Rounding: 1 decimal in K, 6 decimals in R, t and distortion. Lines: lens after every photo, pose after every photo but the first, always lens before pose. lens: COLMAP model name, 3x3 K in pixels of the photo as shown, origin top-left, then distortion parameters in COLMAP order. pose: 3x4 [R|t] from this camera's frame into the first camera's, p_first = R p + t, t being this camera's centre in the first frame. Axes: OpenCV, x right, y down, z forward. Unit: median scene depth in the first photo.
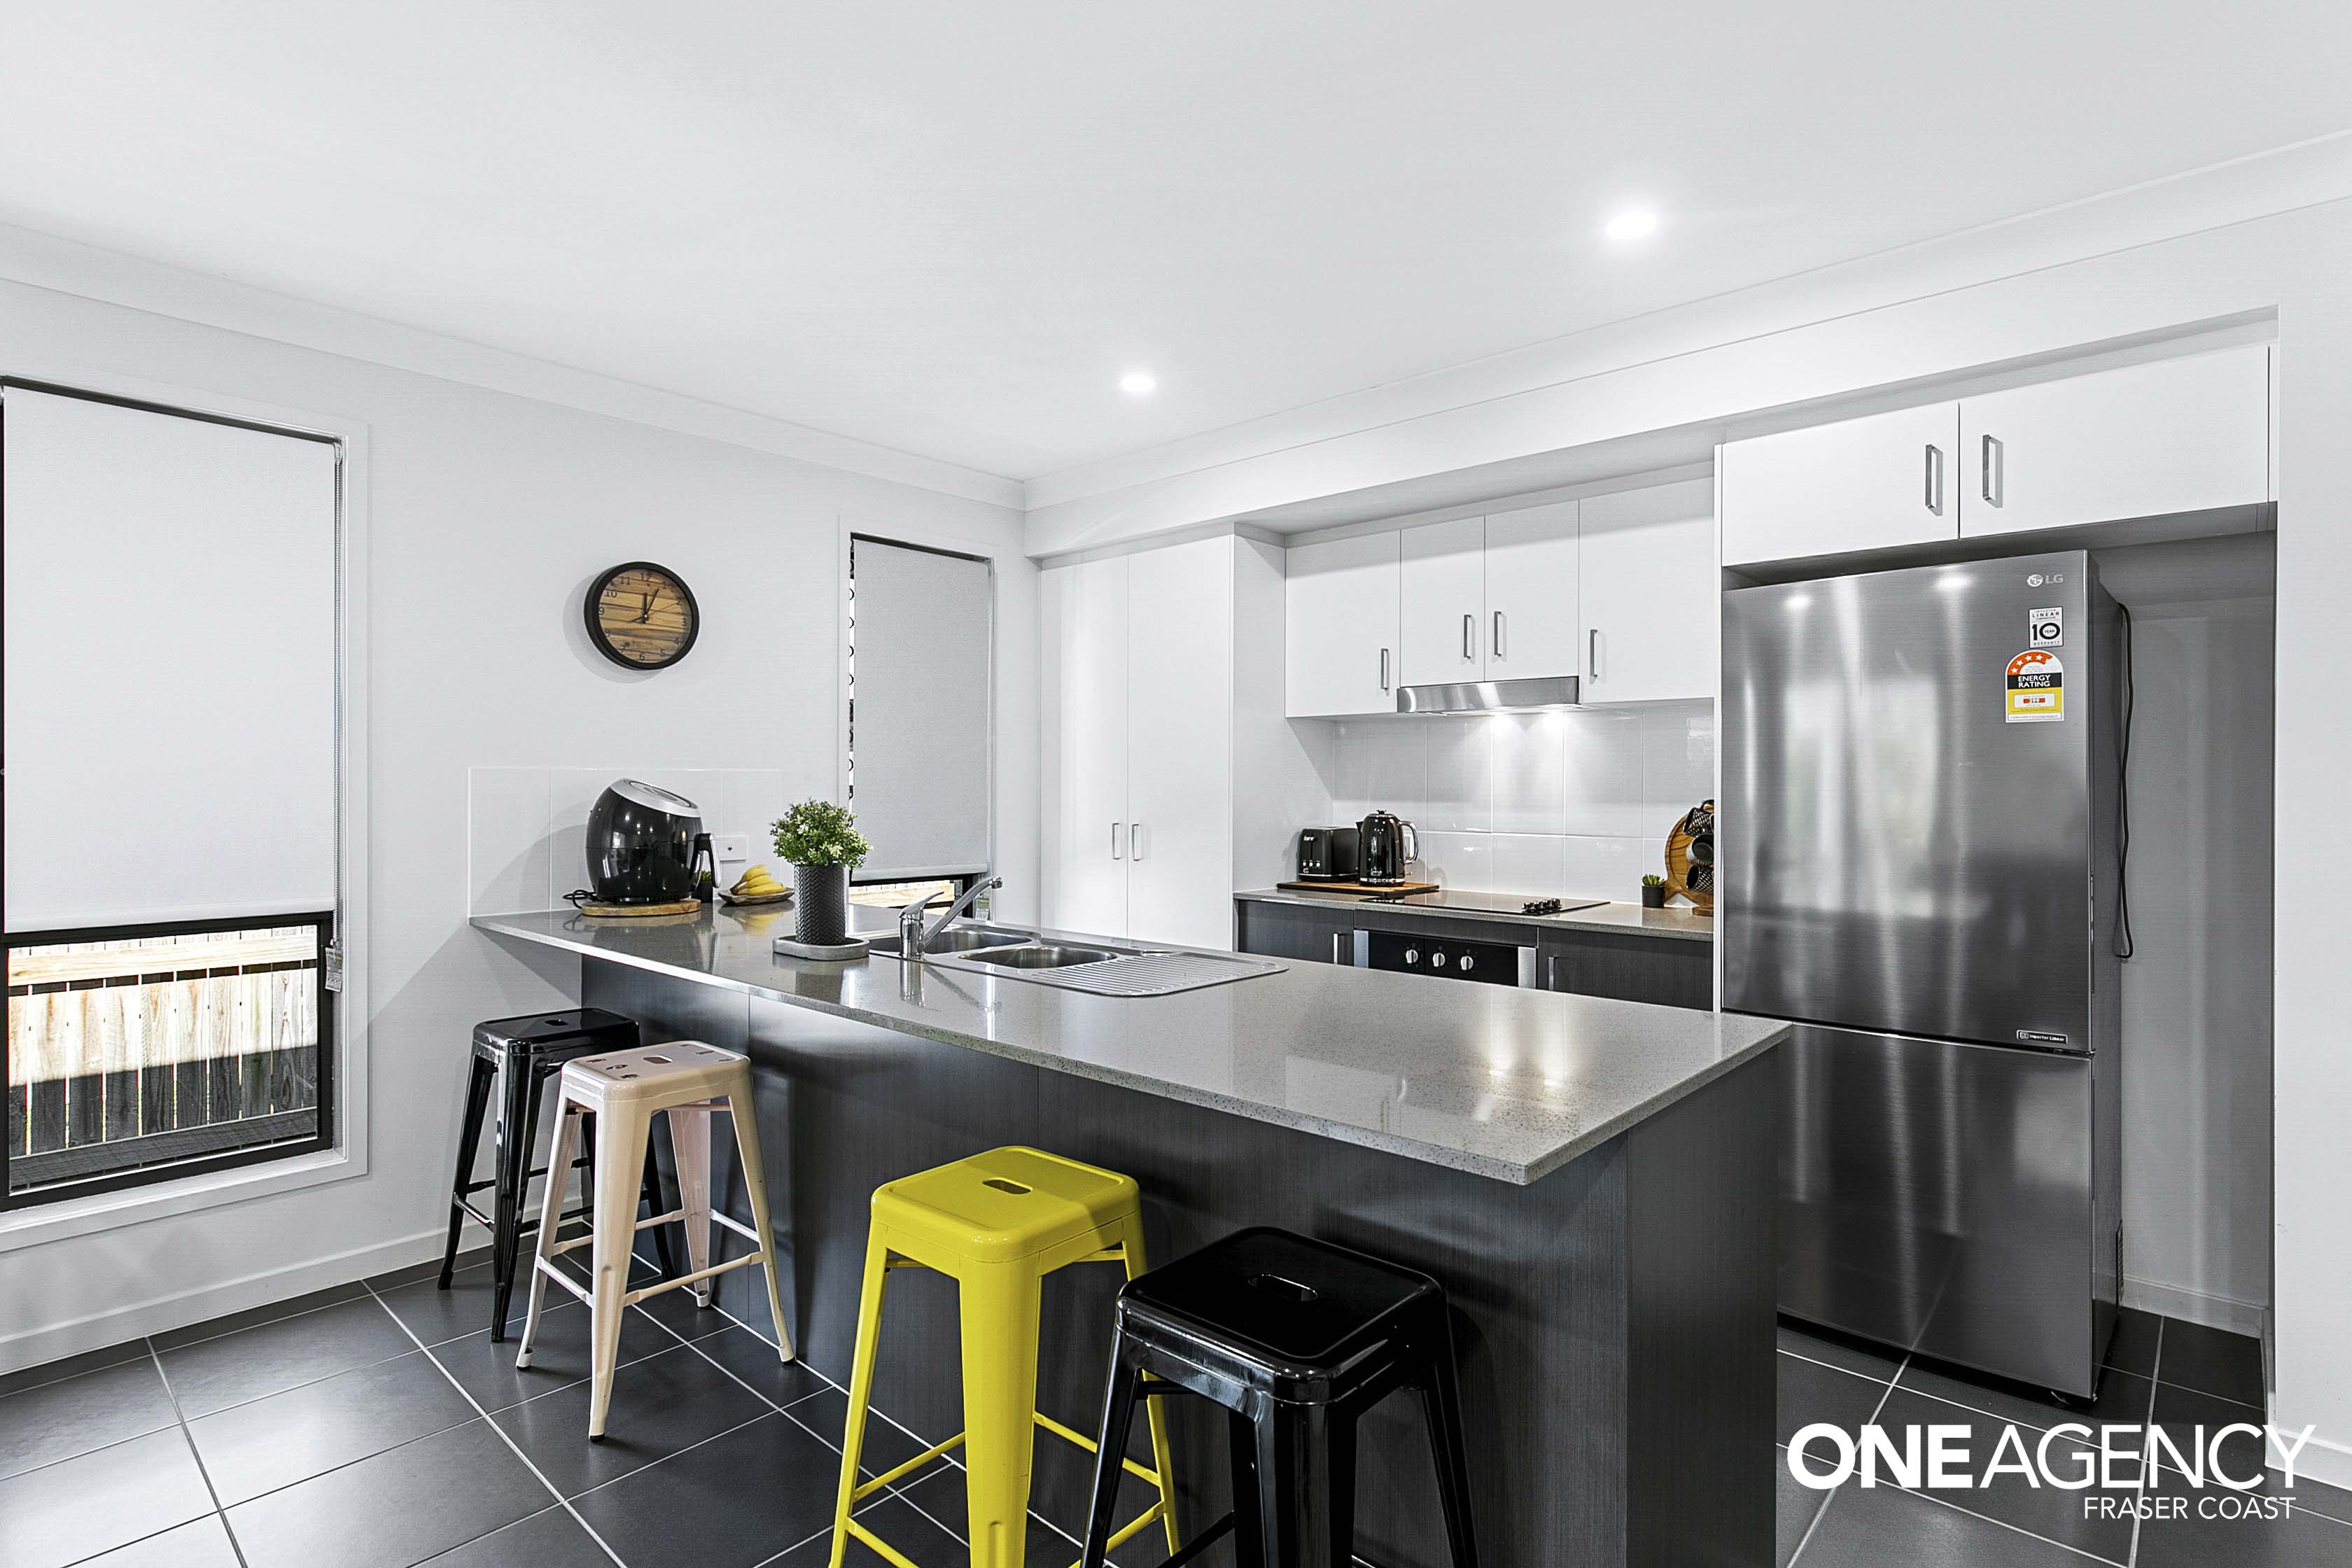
lens RADIAL K [[1154.5, 0, 1200.7], [0, 1154.5, 788.2], [0, 0, 1]] dist [-0.000651, -0.000566]
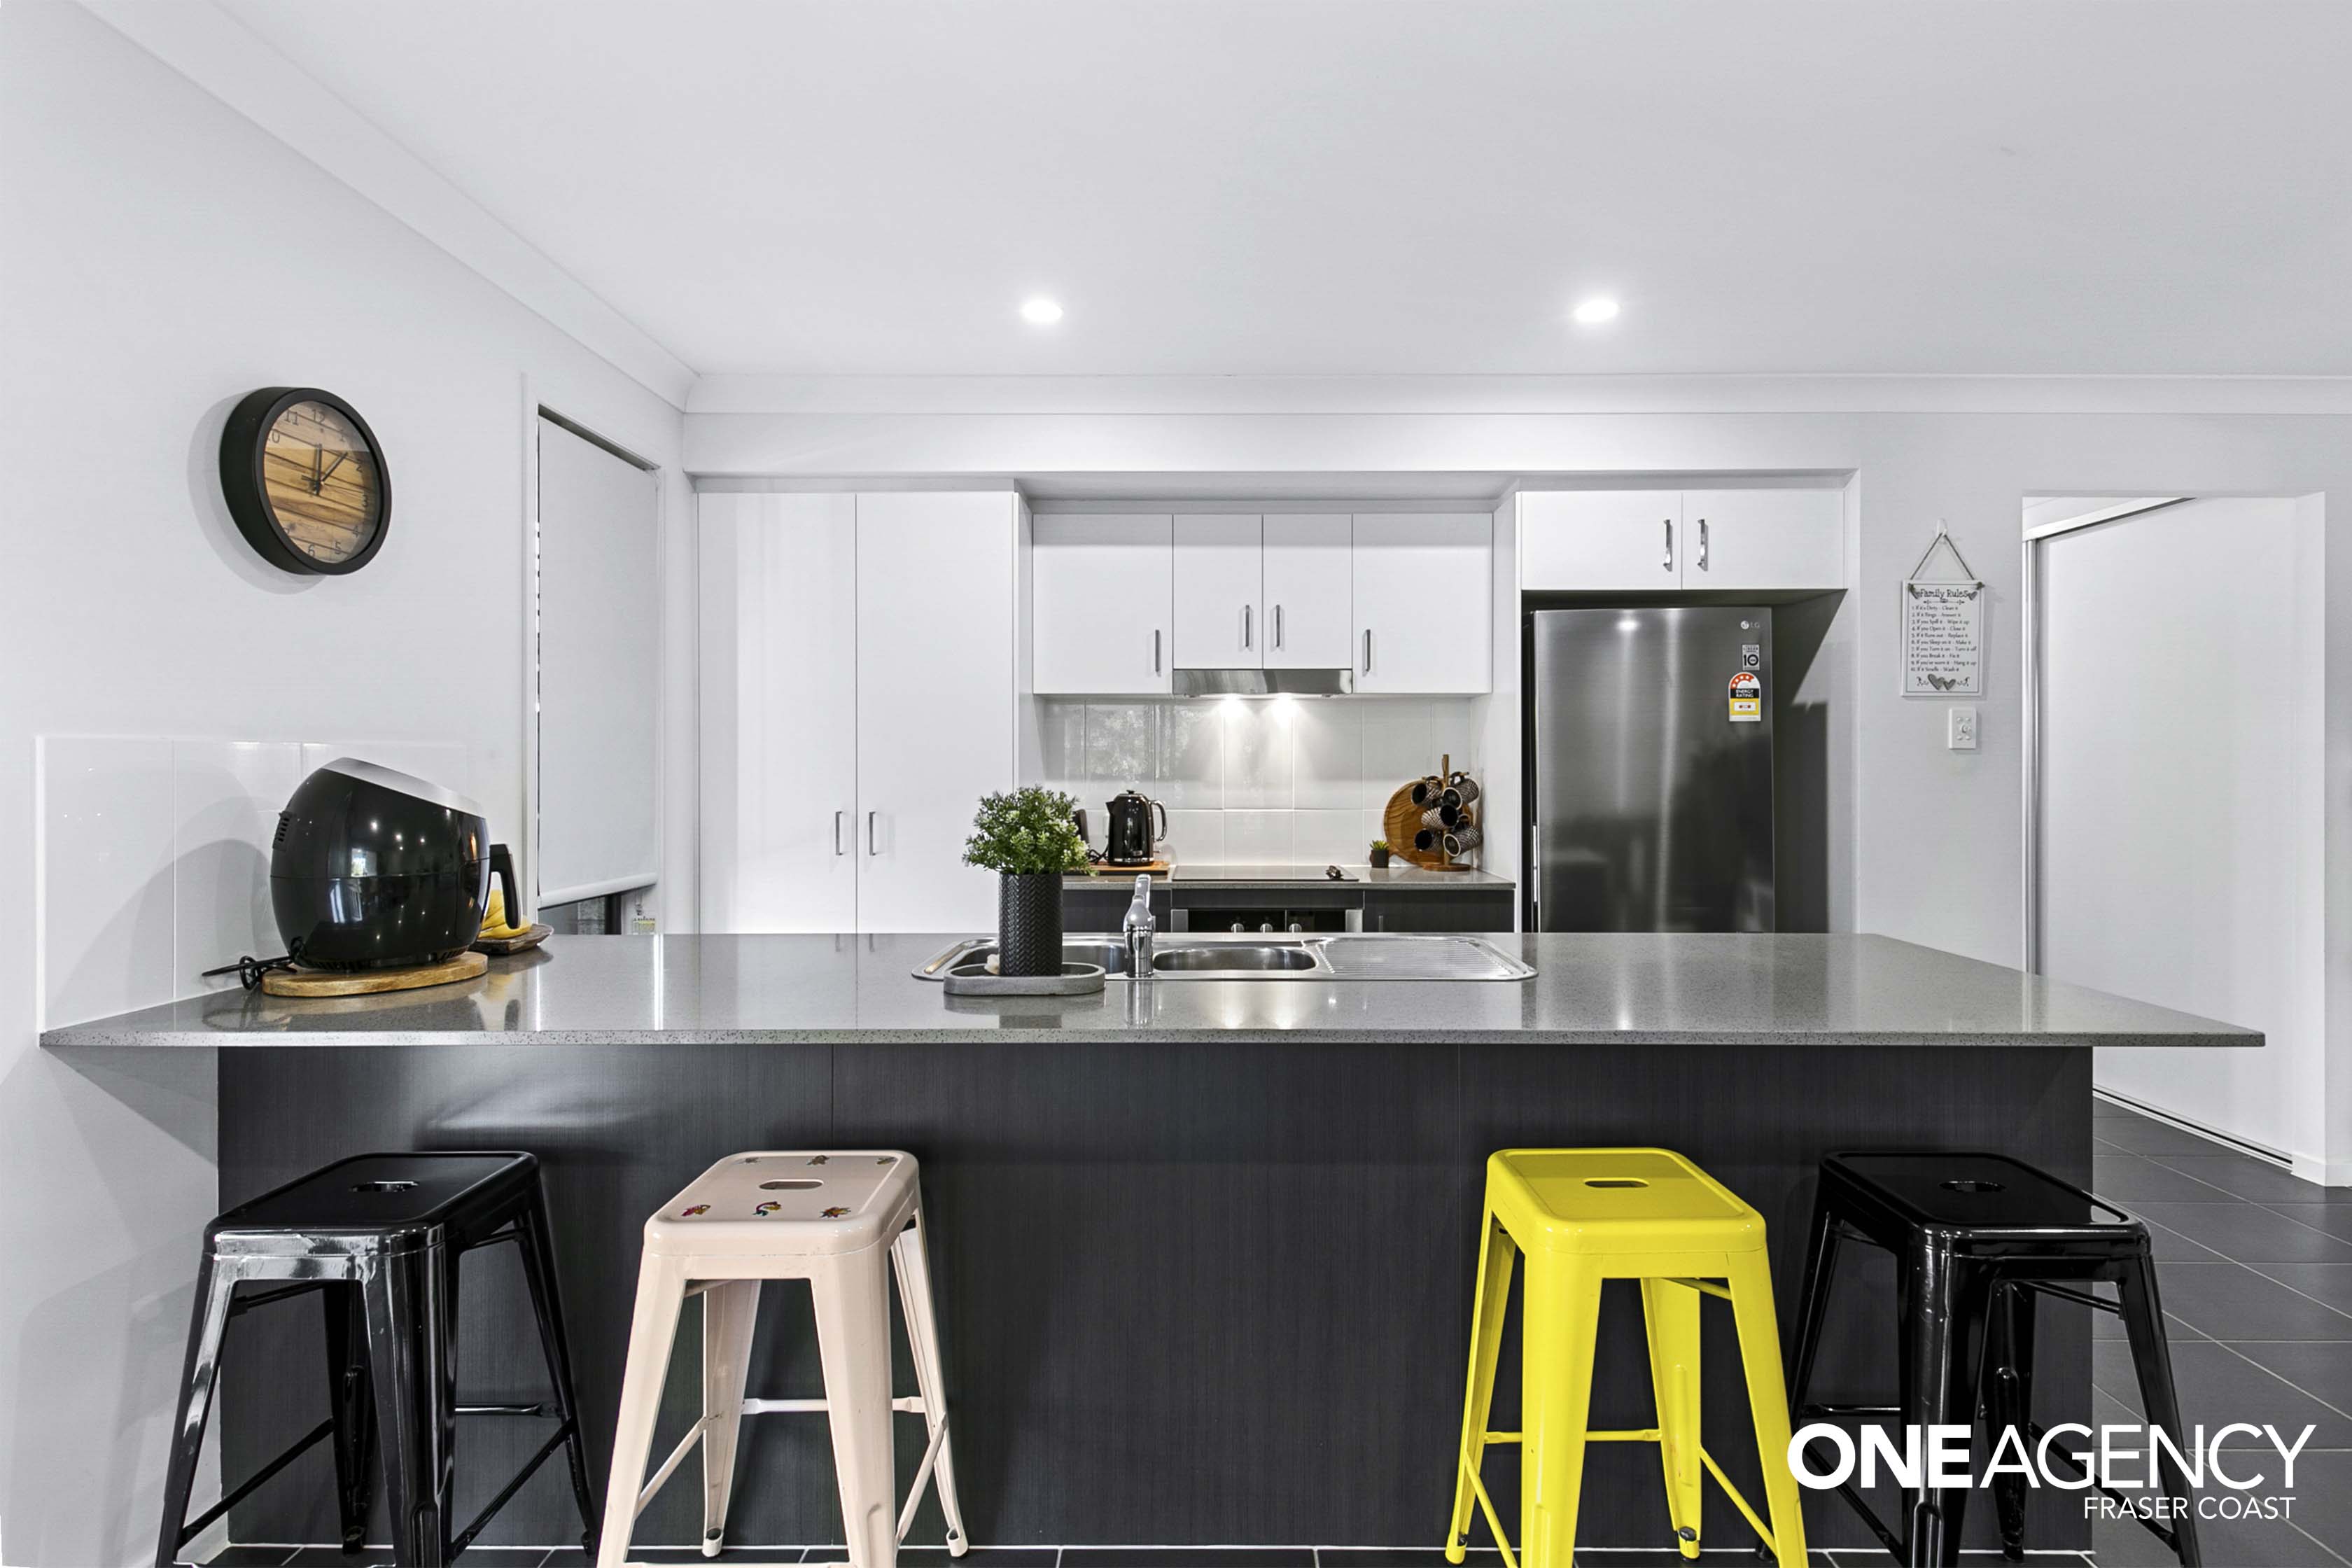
lens RADIAL K [[1143.3, 0, 1182.6], [0, 1143.3, 775.7], [0, 0, 1]] dist [0.013465, -0.000083]
pose [[0.746693, -0.009166, 0.665106, -0.535721], [0.004018, 0.999949, 0.009271, -0.002759], [-0.665157, -0.004250, 0.746692, 0.259156]]
